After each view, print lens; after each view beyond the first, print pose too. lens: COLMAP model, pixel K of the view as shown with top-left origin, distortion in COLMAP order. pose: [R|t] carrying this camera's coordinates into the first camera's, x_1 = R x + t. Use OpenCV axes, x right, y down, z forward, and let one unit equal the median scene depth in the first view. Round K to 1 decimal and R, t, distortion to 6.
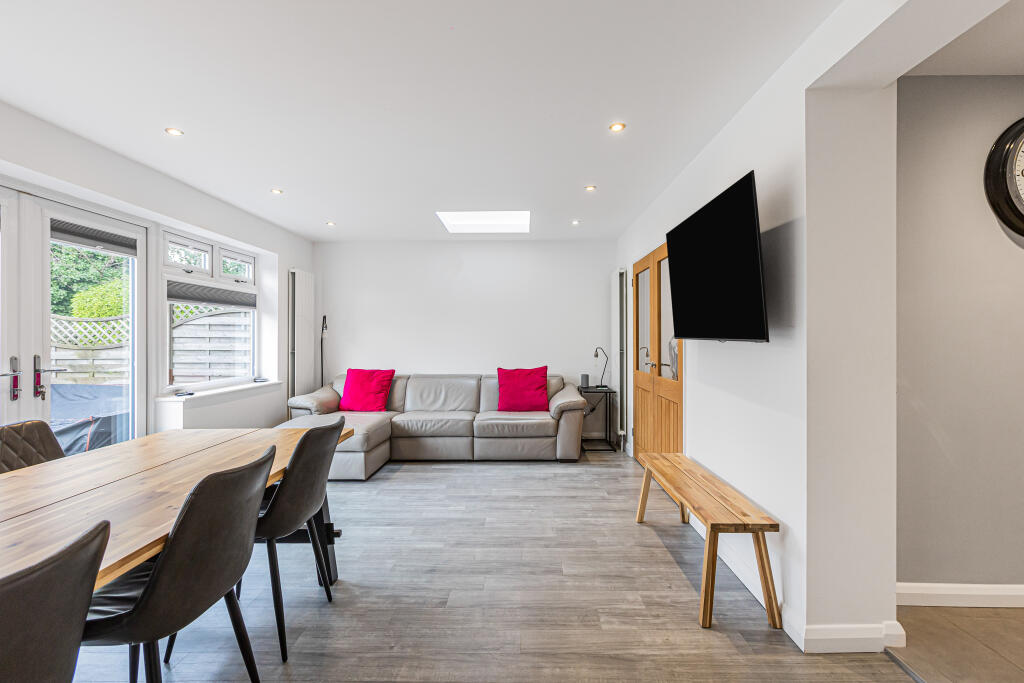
lens RADIAL K [[473.1, 0, 517.5], [0, 473.1, 337.7], [0, 0, 1]] dist [-0.000653, -0.000189]
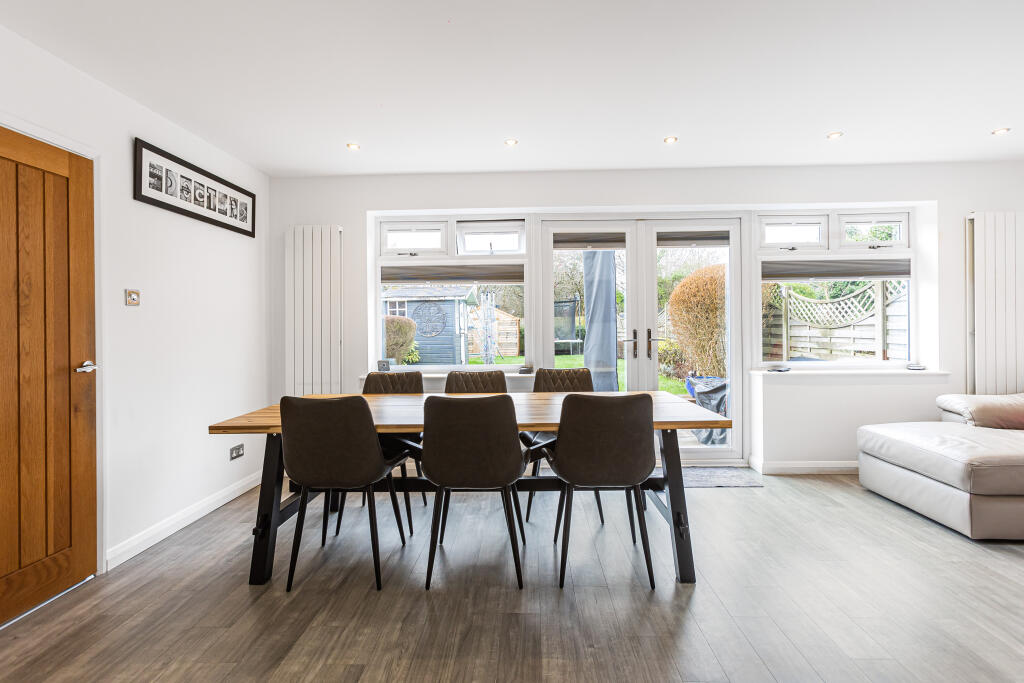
lens RADIAL K [[473.1, 0, 517.5], [0, 473.1, 337.7], [0, 0, 1]] dist [-0.000653, -0.000189]
pose [[-0.029203, 0.024956, -0.999262, 0.223041], [0.010415, 0.999642, 0.024661, 0.011810], [0.999519, -0.009687, -0.029453, 0.310613]]
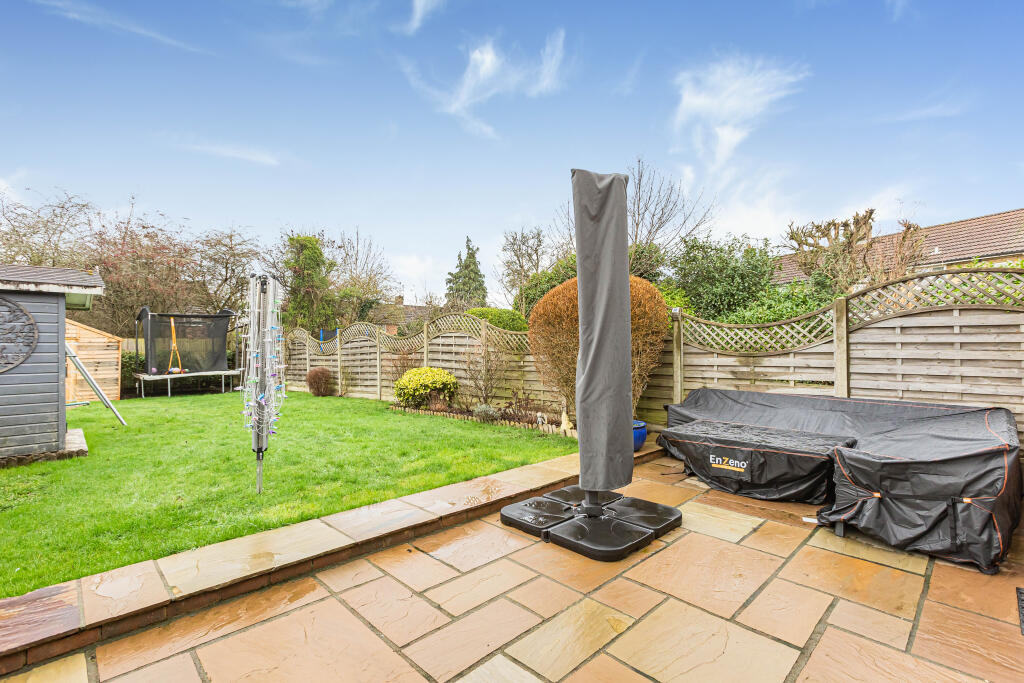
lens RADIAL K [[473.1, 0, 517.5], [0, 473.1, 337.7], [0, 0, 1]] dist [-0.000653, -0.000189]
pose [[0.707754, -0.015441, -0.706291, -0.558855], [0.005832, 0.999855, -0.016015, -0.000262], [0.706435, 0.007216, 0.707741, -0.038877]]
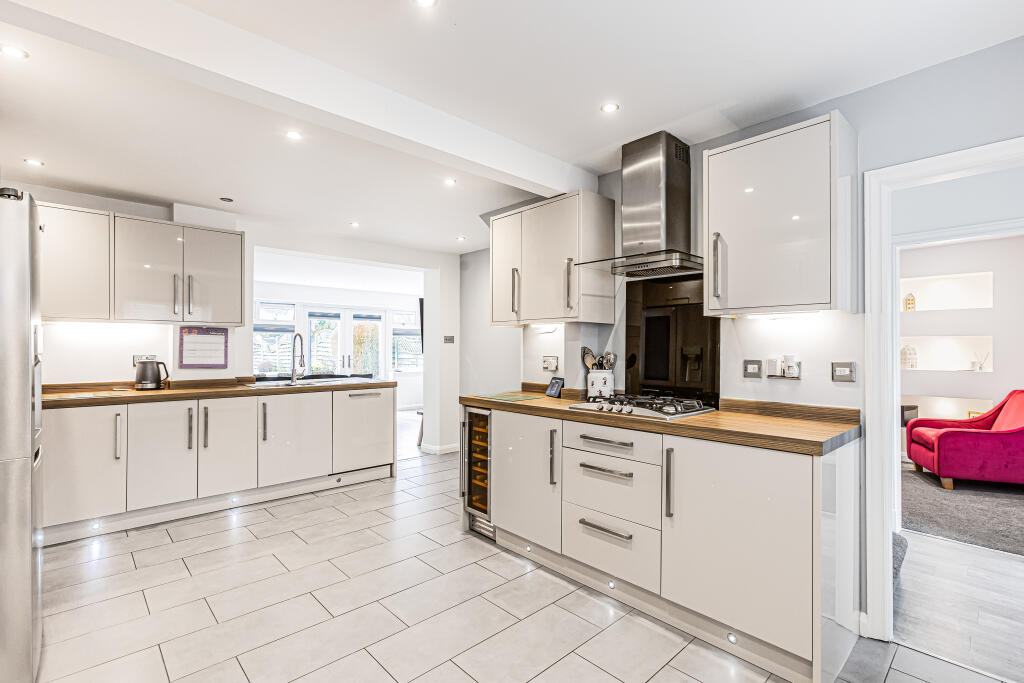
lens RADIAL K [[473.1, 0, 517.5], [0, 473.1, 337.7], [0, 0, 1]] dist [-0.000653, -0.000189]
pose [[0.691151, -0.013875, -0.722577, 1.114703], [0.000585, 0.999826, -0.018640, -0.011515], [0.722710, 0.012460, 0.691039, -0.235622]]
